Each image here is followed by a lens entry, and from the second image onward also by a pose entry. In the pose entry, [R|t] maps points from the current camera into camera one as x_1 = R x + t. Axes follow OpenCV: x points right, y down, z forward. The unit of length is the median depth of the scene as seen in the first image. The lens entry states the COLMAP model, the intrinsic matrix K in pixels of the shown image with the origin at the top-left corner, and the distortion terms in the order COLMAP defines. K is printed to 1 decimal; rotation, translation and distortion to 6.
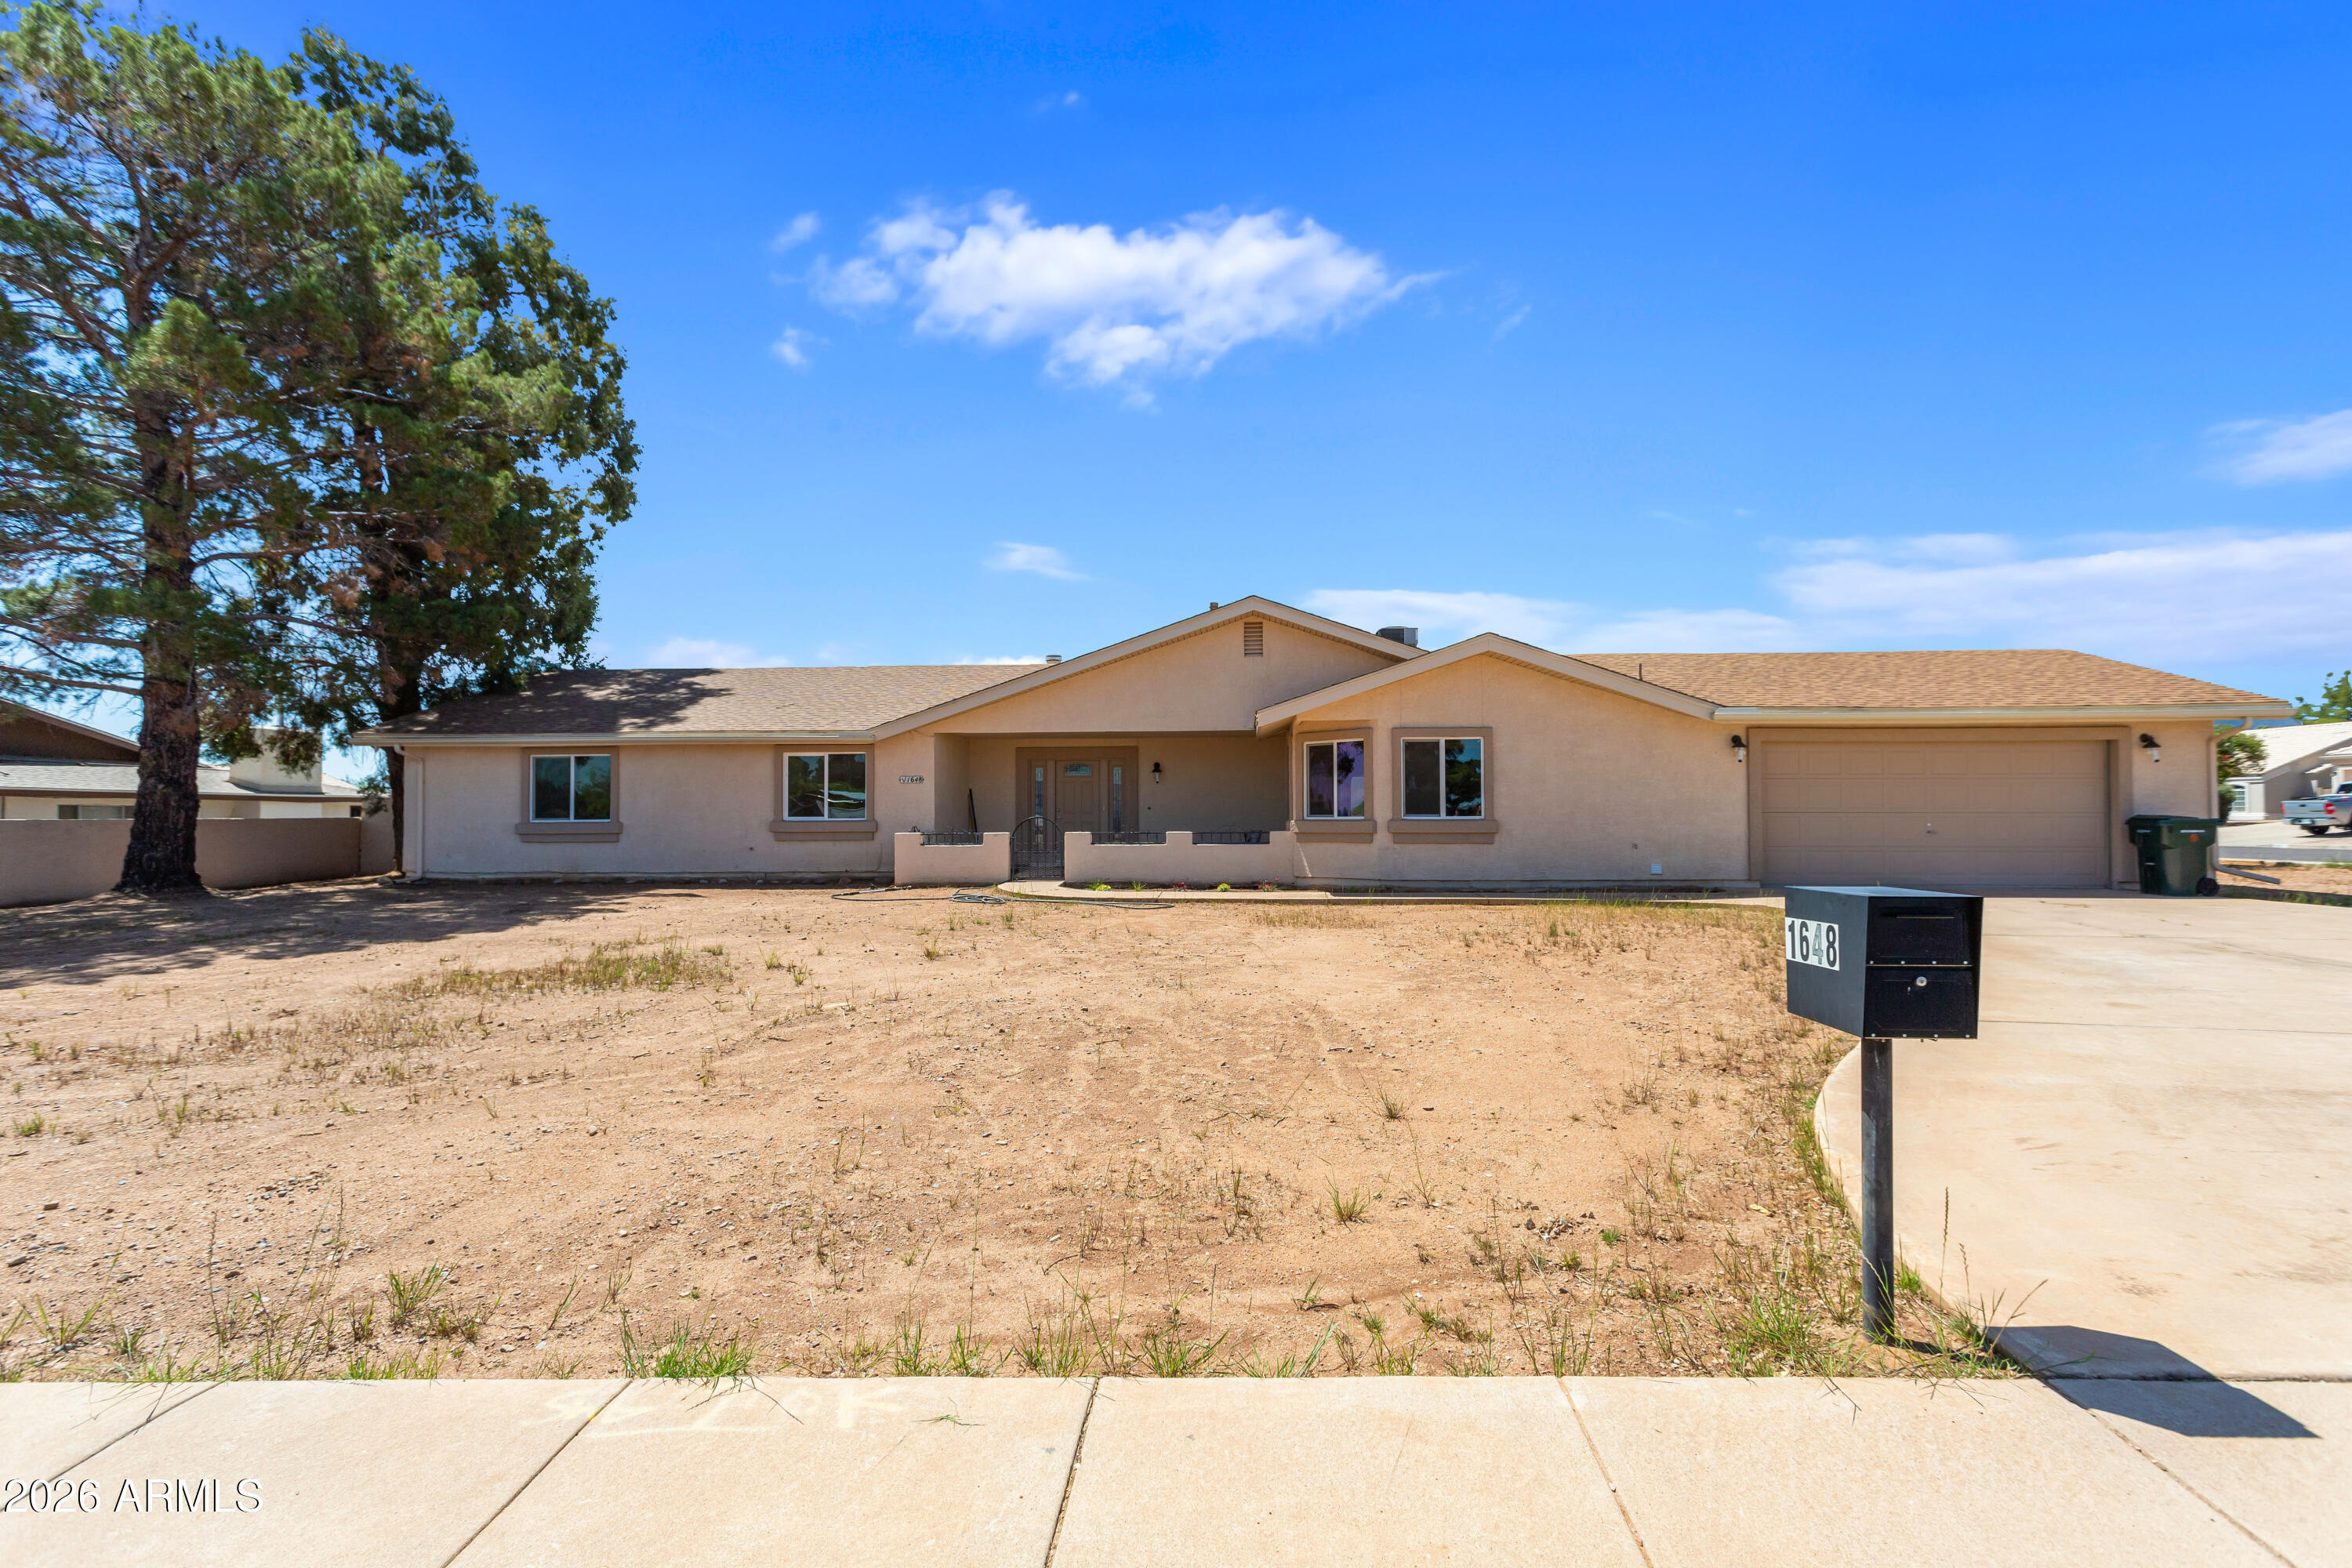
lens RADIAL K [[1135.1, 0, 1186.2], [0, 1135.1, 797.8], [0, 0, 1]] dist [0.009956, 0.000188]
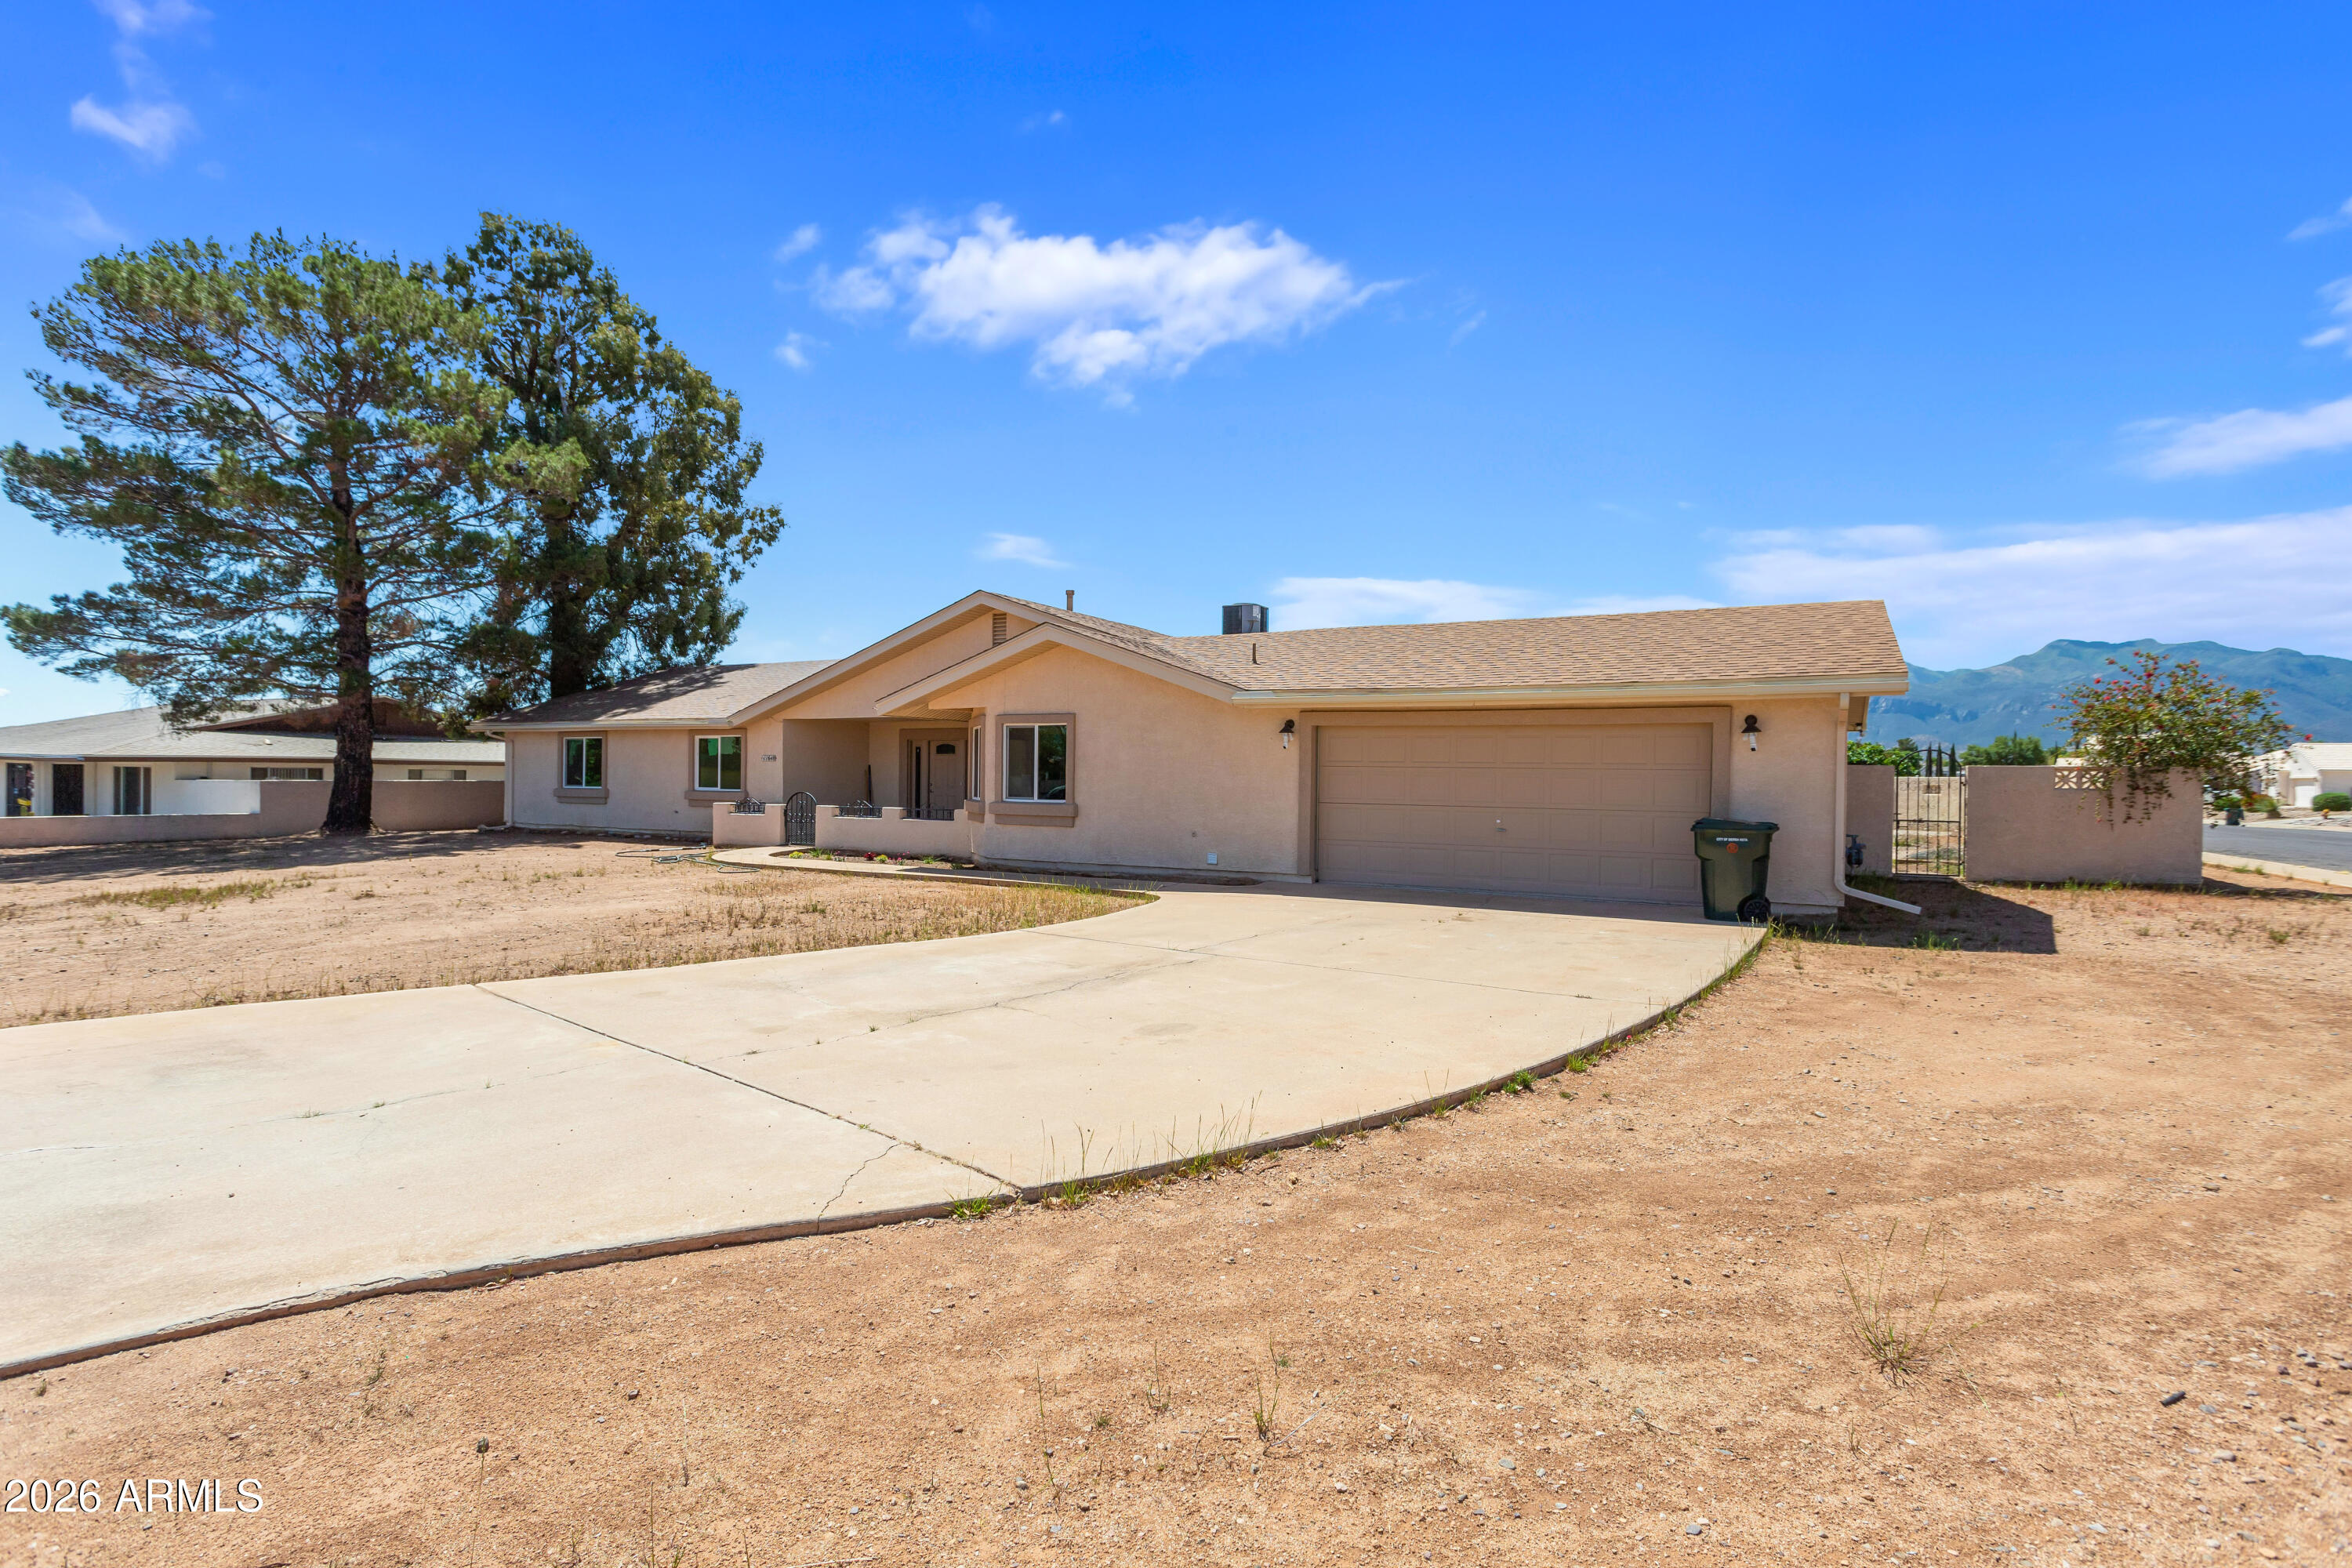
lens RADIAL K [[1135.1, 0, 1176.4], [0, 1135.1, 768.3], [0, 0, 1]] dist [0.009956, 0.000188]
pose [[0.904244, 0.010927, -0.426877, 0.725401], [-0.009807, 0.999940, 0.004822, -0.016836], [0.426904, -0.000174, 0.904297, 0.106797]]
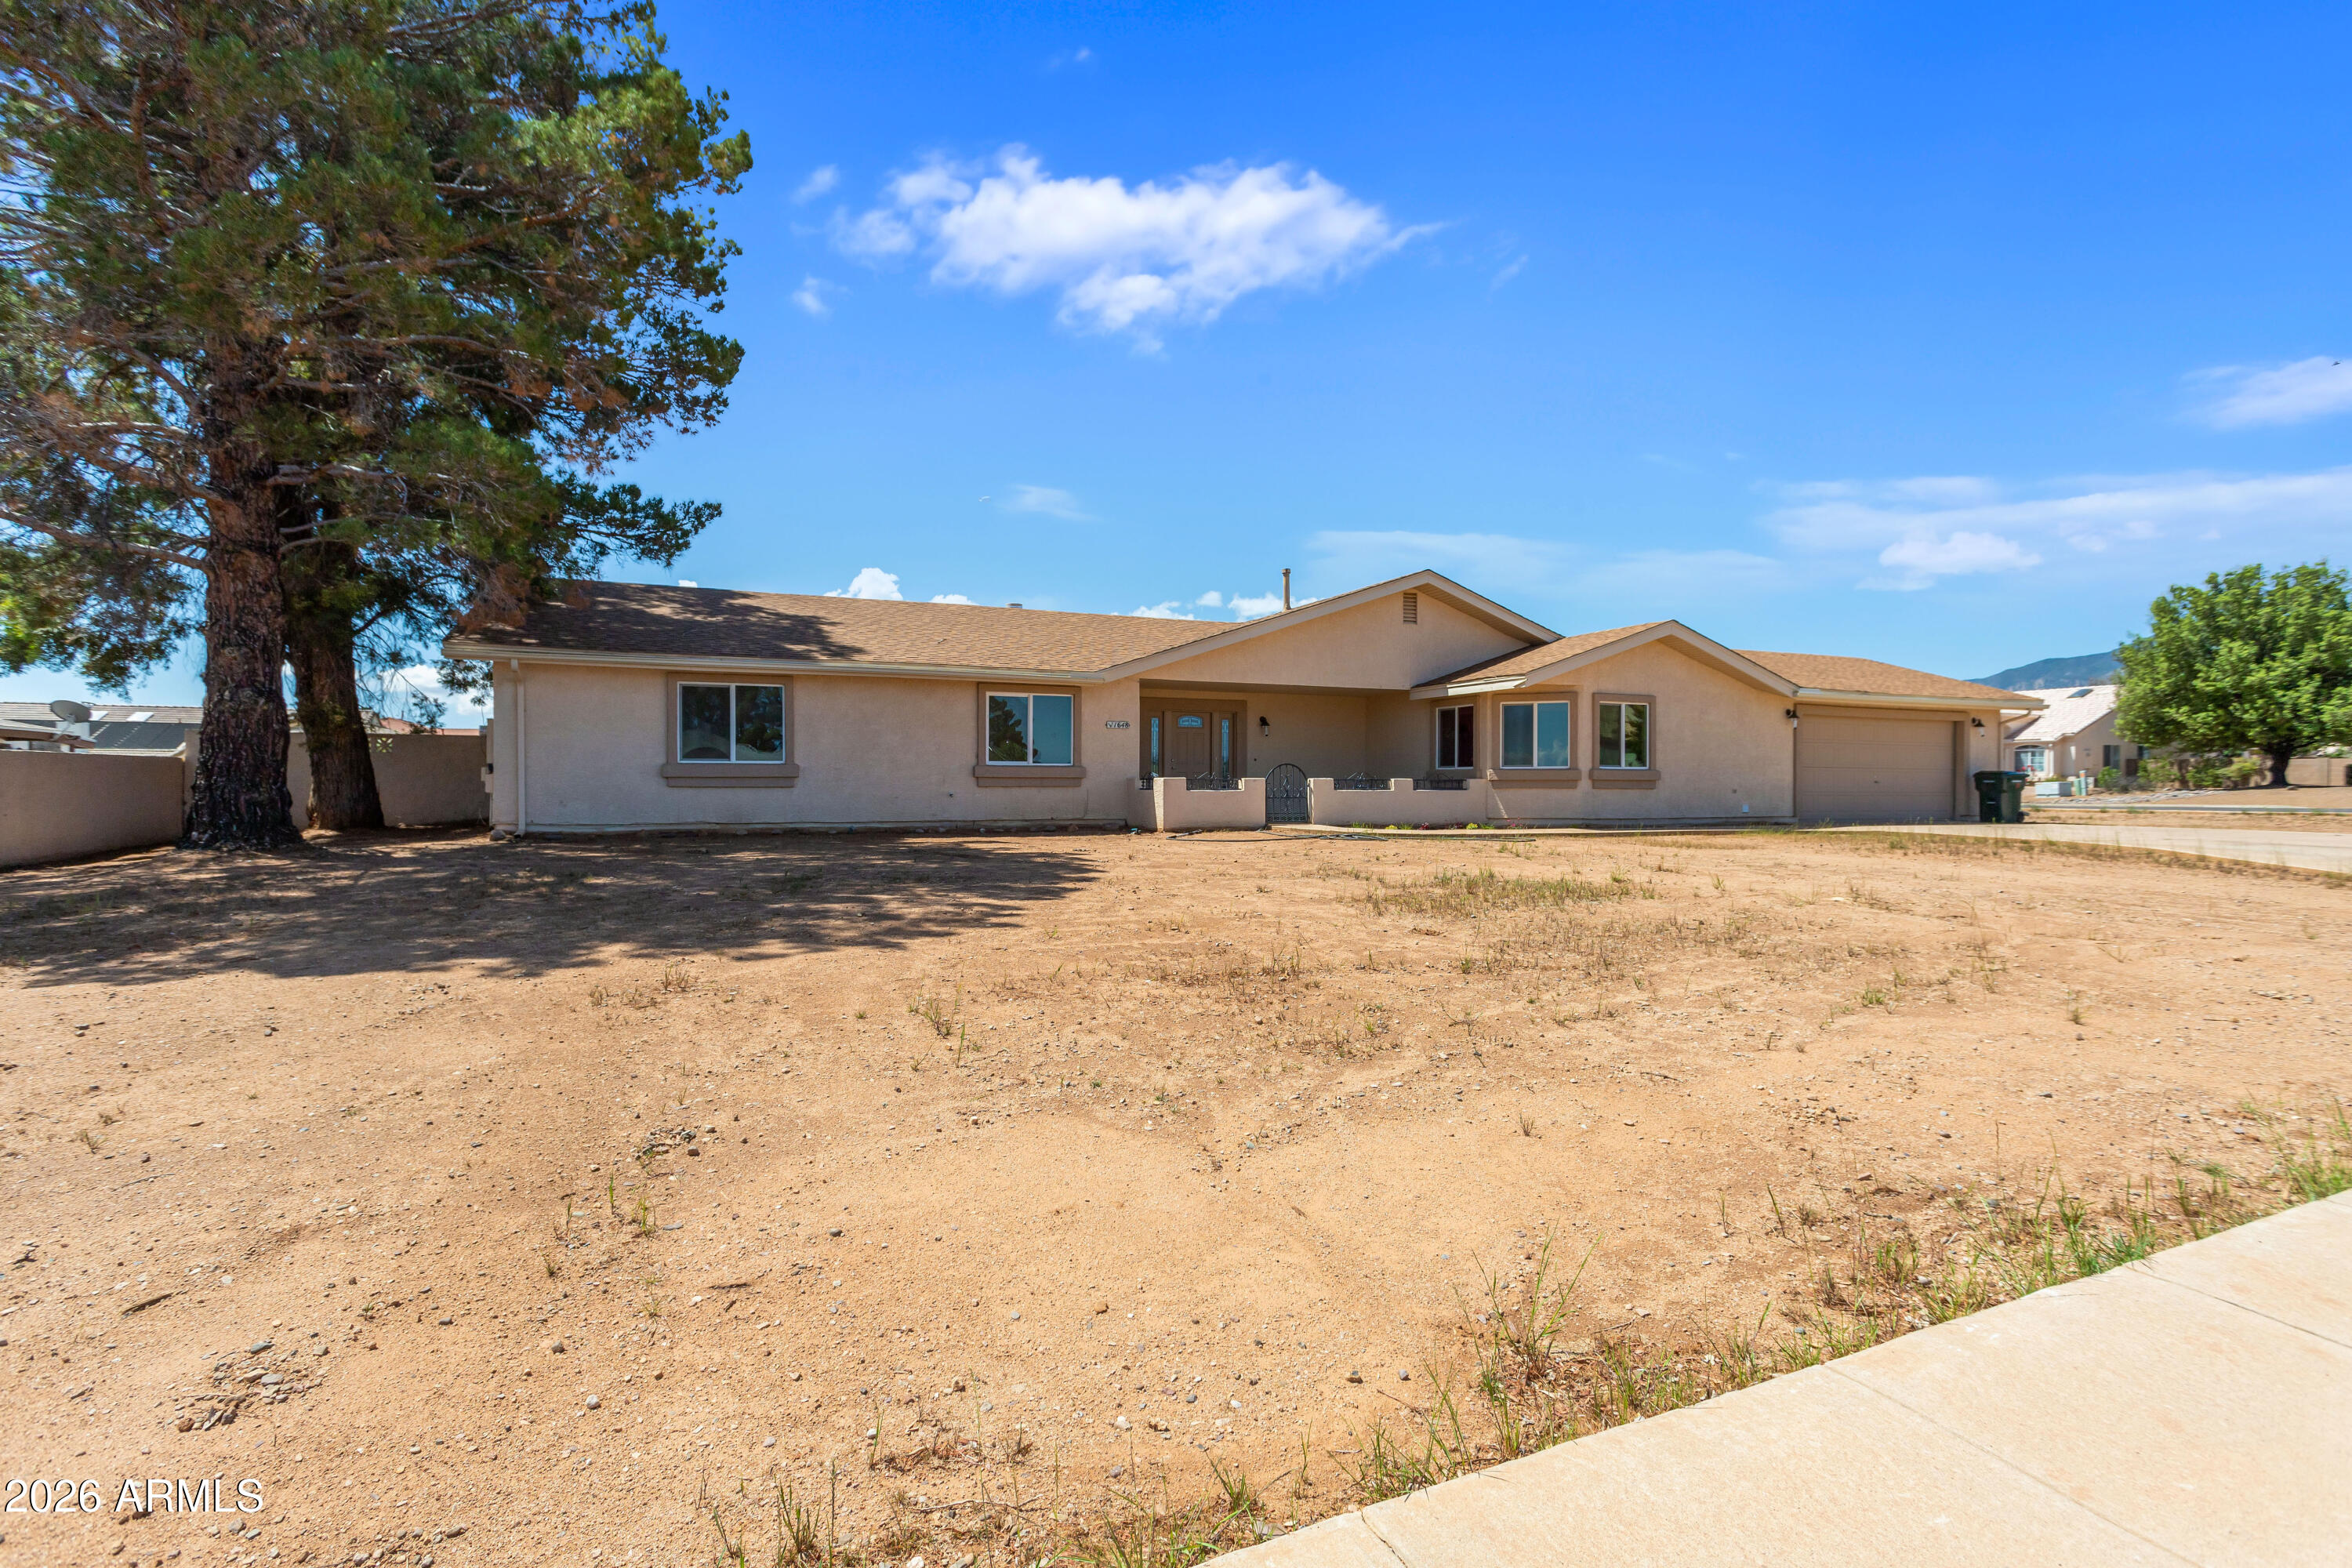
lens RADIAL K [[1135.1, 0, 1188.6], [0, 1135.1, 790.2], [0, 0, 1]] dist [0.009956, 0.000188]
pose [[0.891120, 0.003963, 0.453751, -0.691912], [-0.013457, 0.999753, 0.017697, 0.024247], [-0.453568, -0.021876, 0.890953, 0.108321]]
